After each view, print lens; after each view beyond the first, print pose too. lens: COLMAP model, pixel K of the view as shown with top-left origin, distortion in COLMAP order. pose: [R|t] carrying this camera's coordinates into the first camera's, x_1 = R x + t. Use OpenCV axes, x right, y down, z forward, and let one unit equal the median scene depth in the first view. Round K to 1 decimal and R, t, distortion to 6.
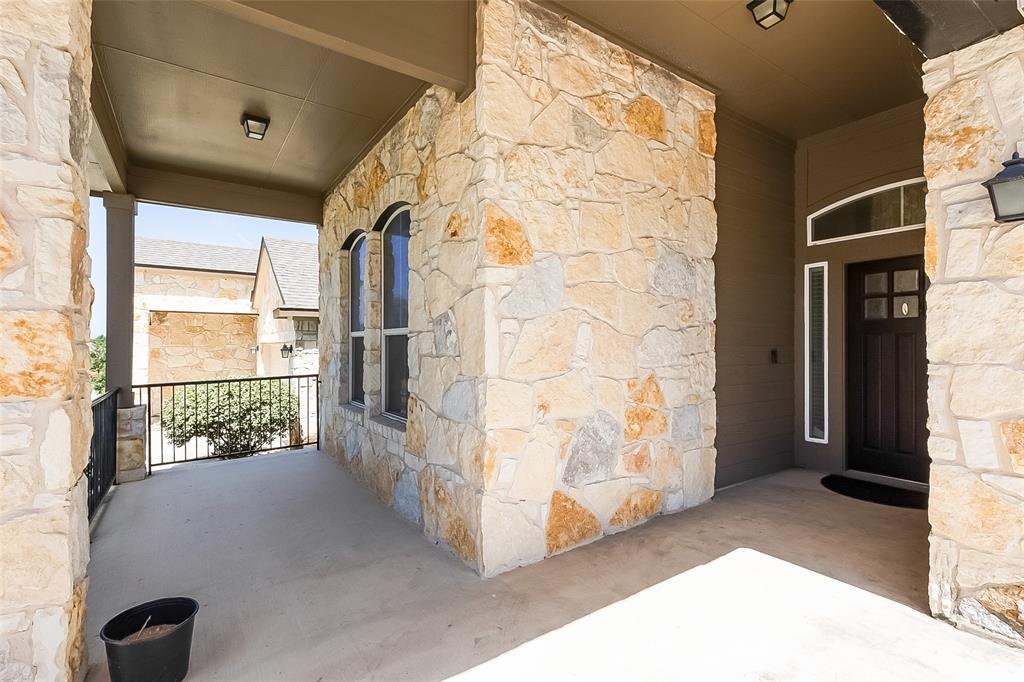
lens RADIAL K [[464.5, 0, 508.0], [0, 464.5, 343.0], [0, 0, 1]] dist [-0.002167, 0.000711]
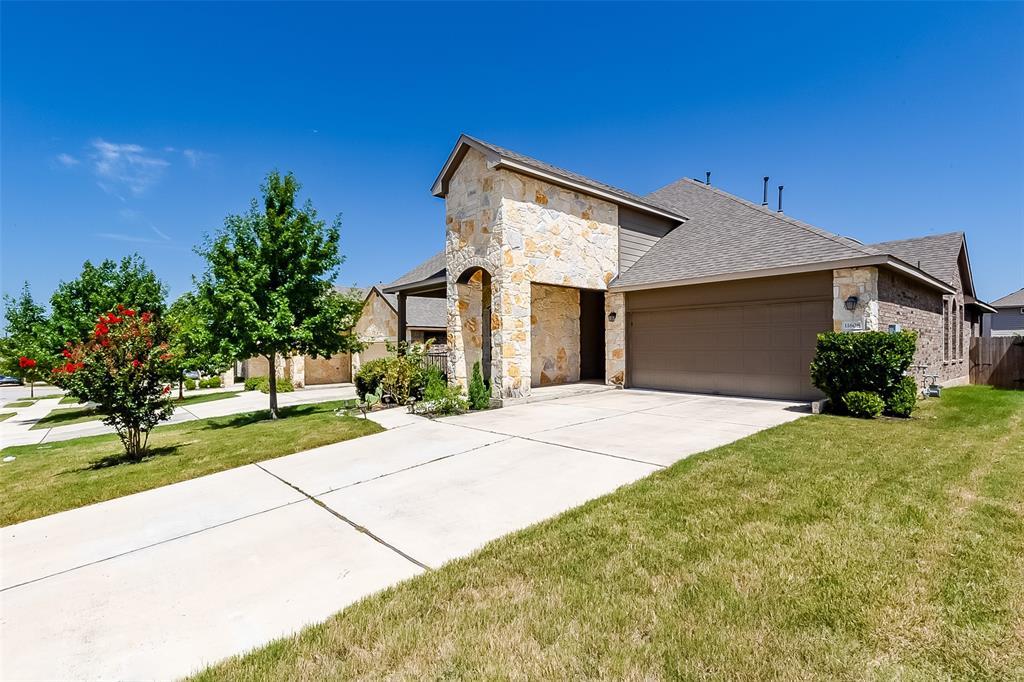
lens RADIAL K [[464.5, 0, 507.0], [0, 464.5, 345.5], [0, 0, 1]] dist [-0.002167, 0.000711]
pose [[0.993453, -0.000218, 0.114241, -0.700435], [0.000452, 0.999998, -0.002025, 0.059533], [-0.114240, 0.002063, 0.993451, -3.242138]]
